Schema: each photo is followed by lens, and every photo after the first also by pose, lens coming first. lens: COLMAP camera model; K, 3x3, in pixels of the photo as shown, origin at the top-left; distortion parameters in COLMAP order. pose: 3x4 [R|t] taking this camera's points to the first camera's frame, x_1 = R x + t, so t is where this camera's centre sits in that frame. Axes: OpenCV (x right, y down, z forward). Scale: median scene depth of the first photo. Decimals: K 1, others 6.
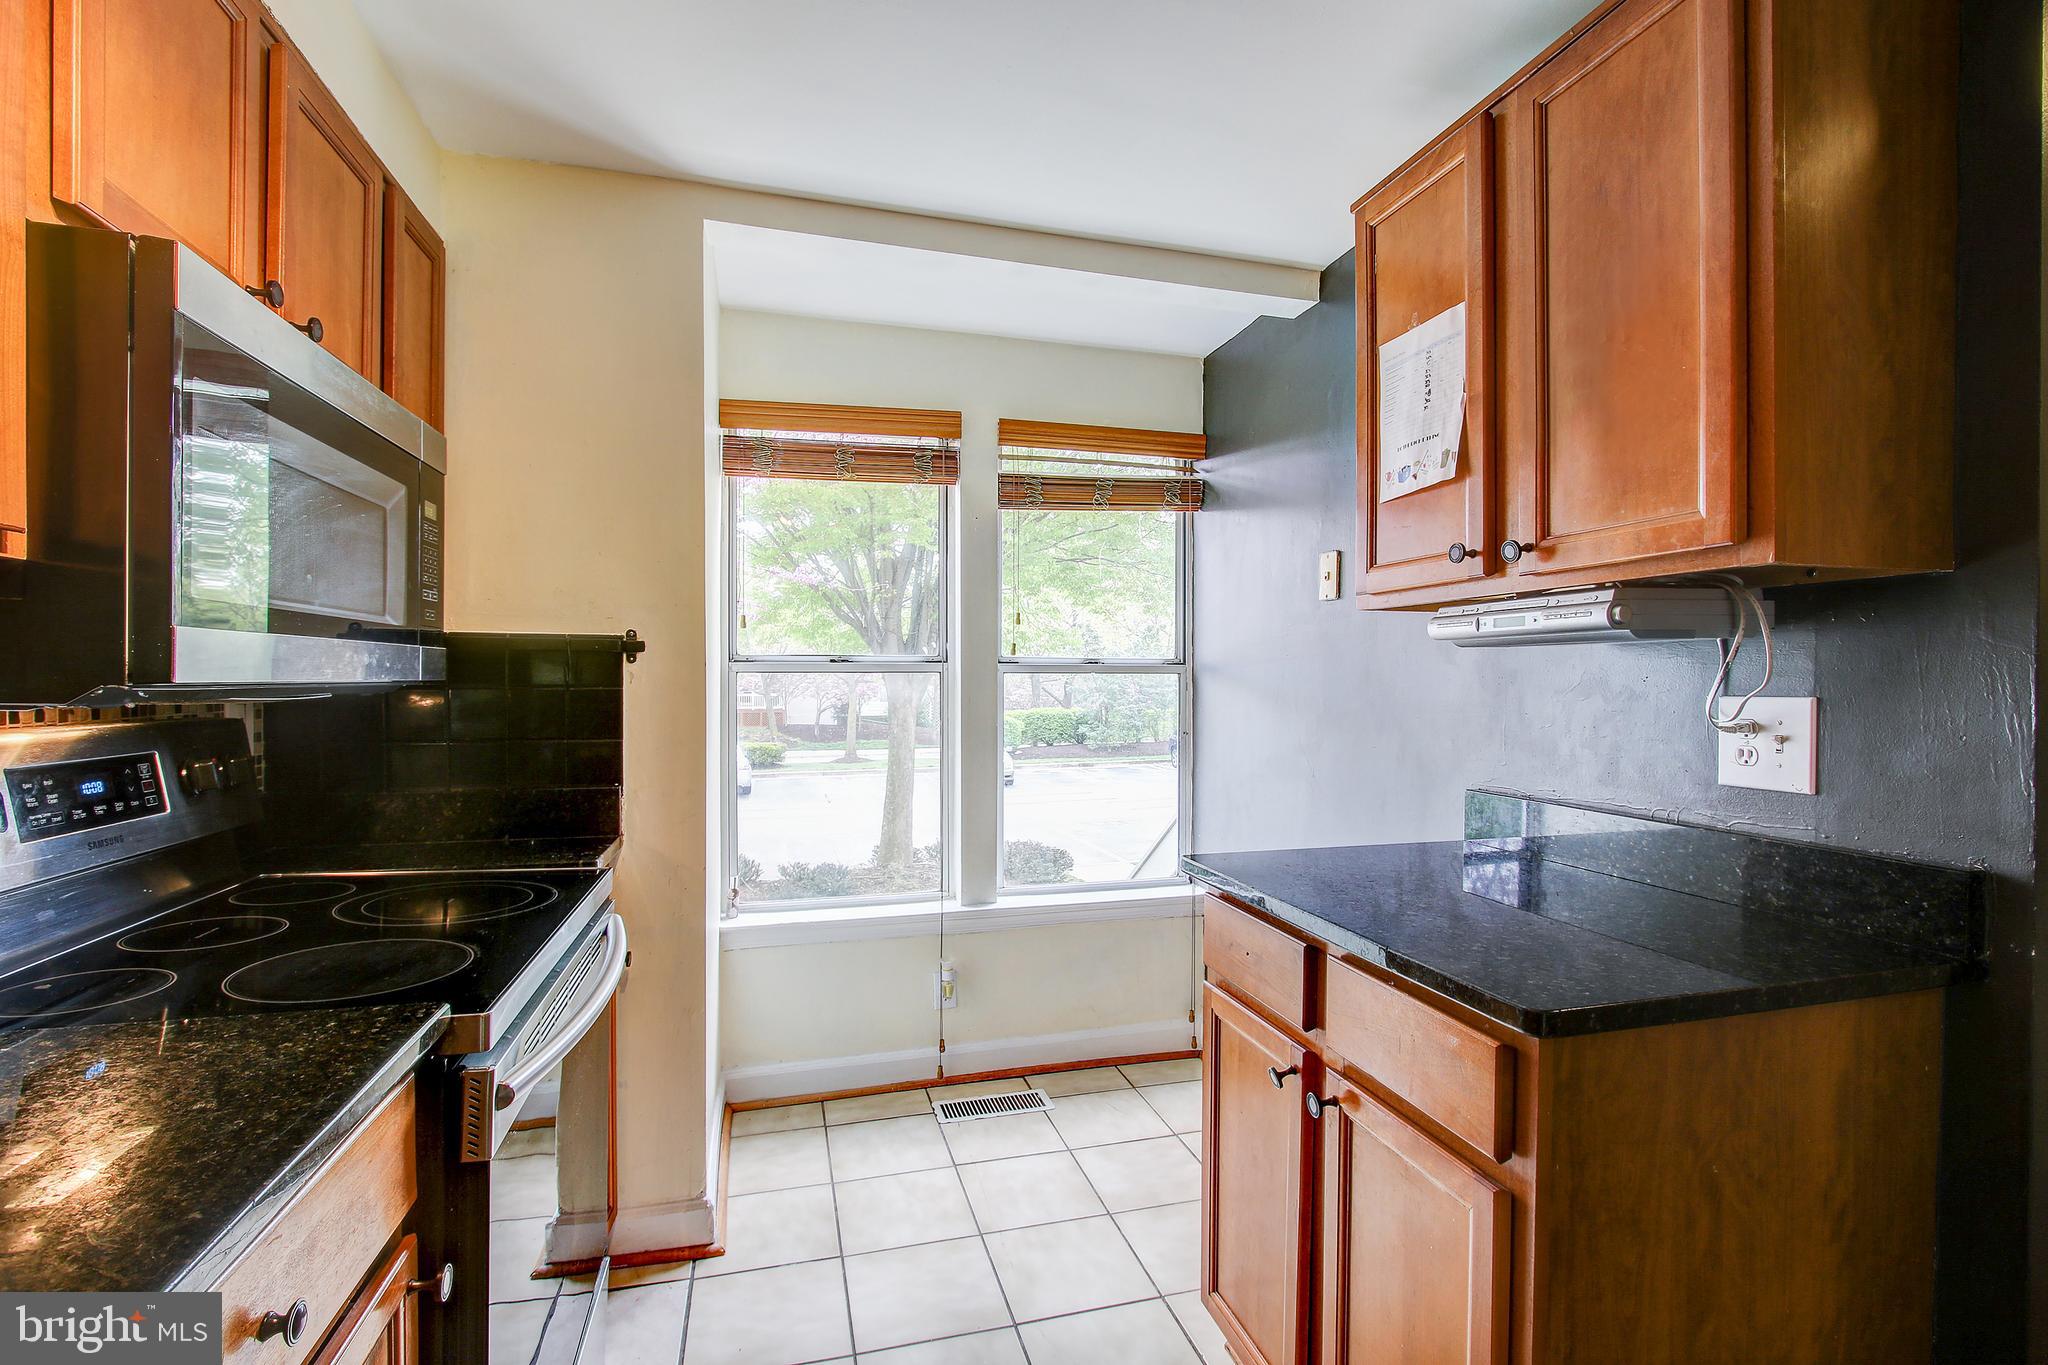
lens RADIAL K [[958.6, 0, 1033.5], [0, 958.6, 689.4], [0, 0, 1]] dist [-0.012400, 0.000233]
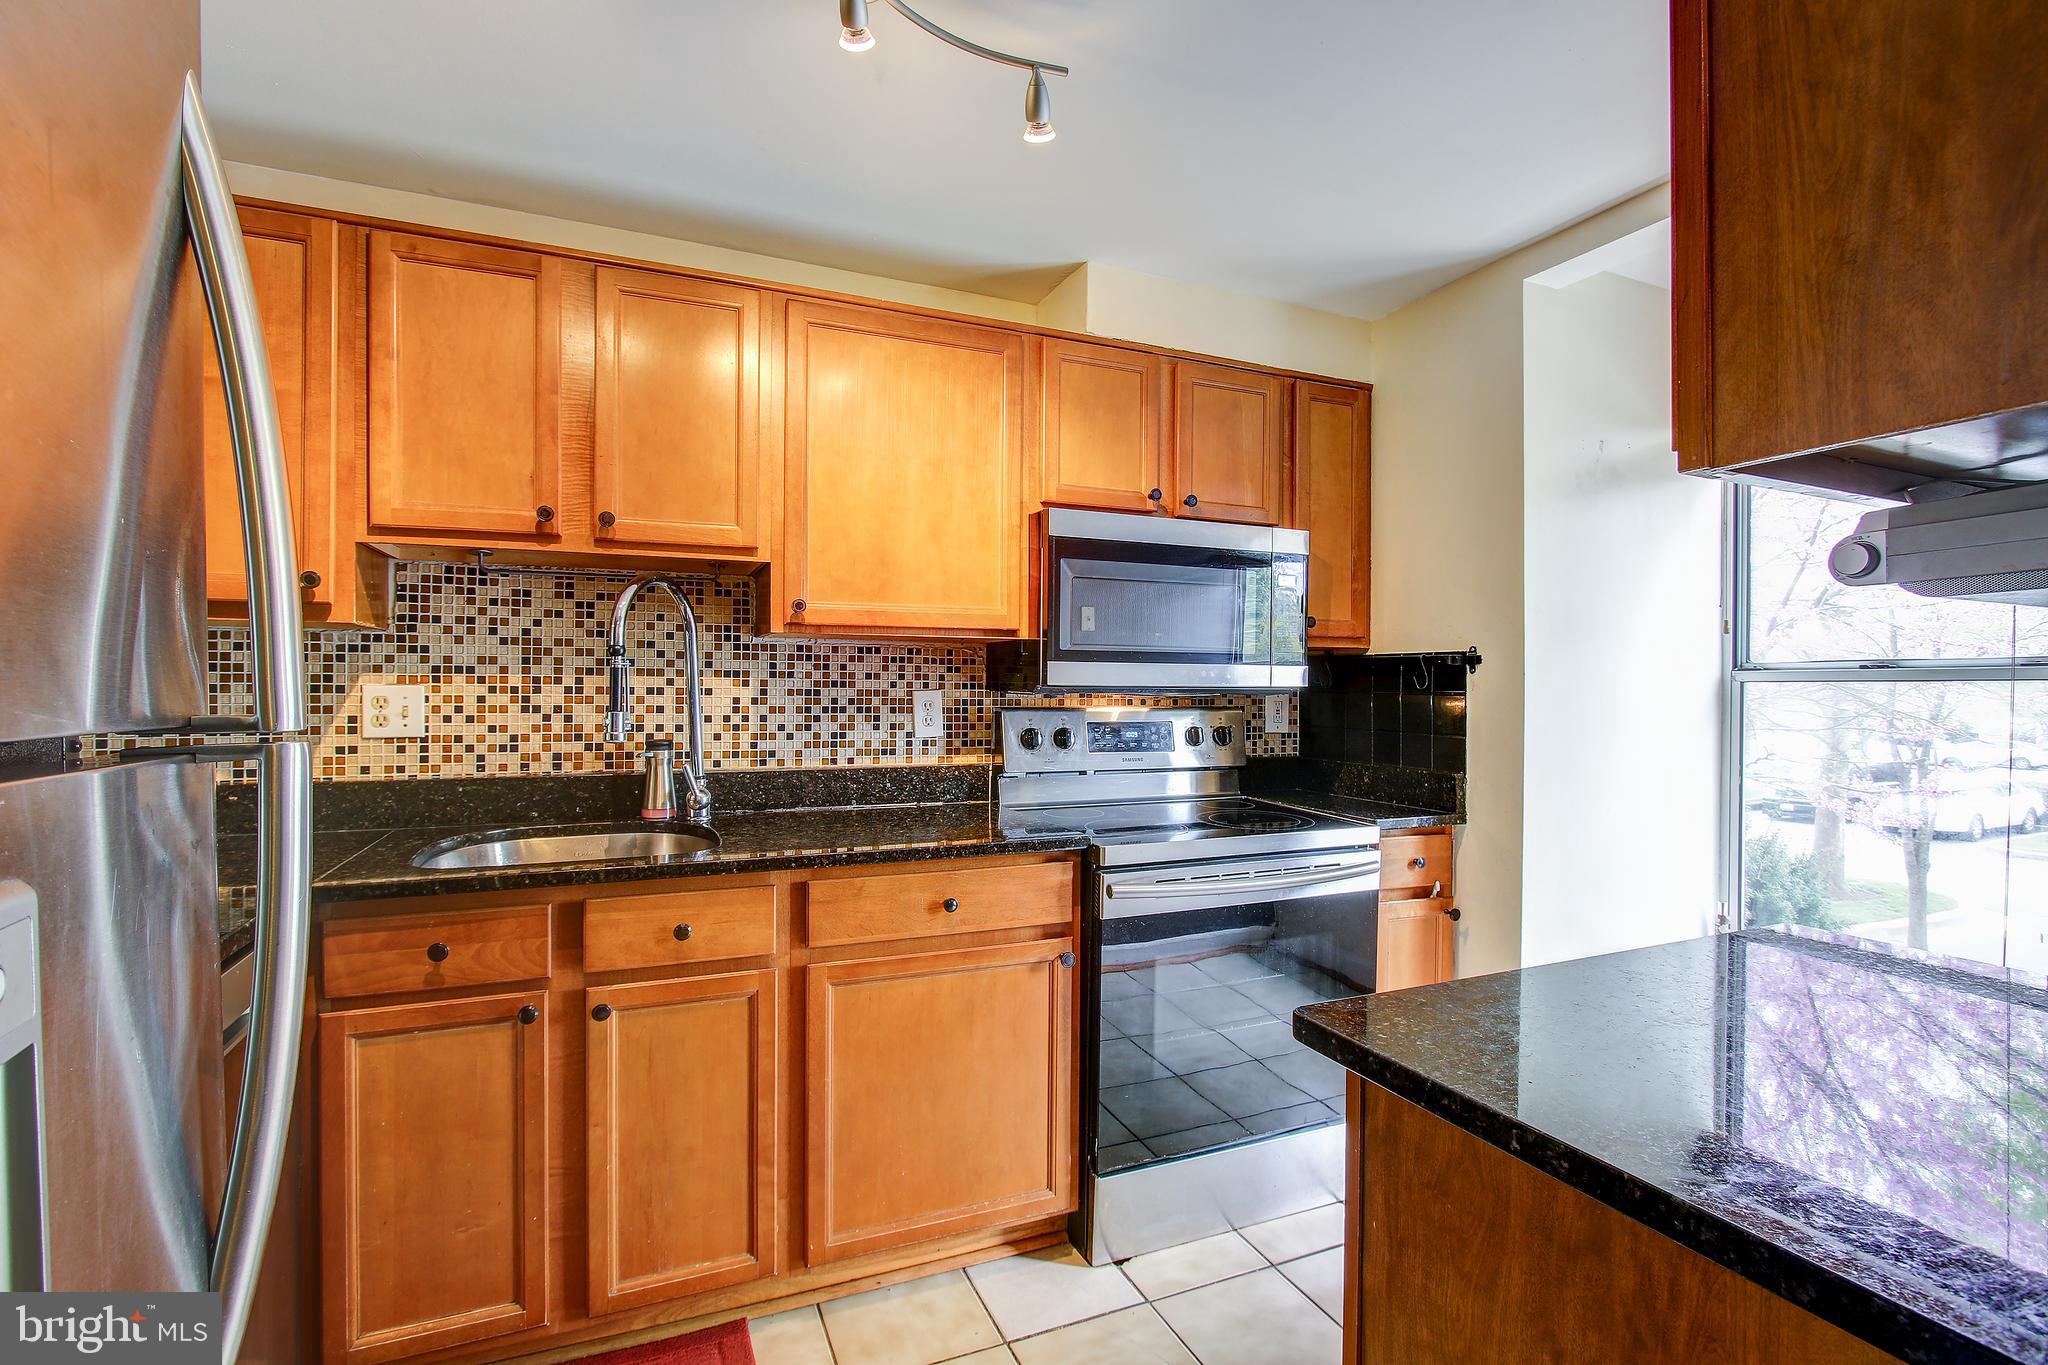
lens RADIAL K [[958.6, 0, 1033.5], [0, 958.6, 689.4], [0, 0, 1]] dist [-0.012400, 0.000233]
pose [[0.149552, 0.000652, -0.988754, 0.760274], [-0.019801, 0.999801, -0.002335, 0.007015], [0.988556, 0.019928, 0.149535, 0.300500]]
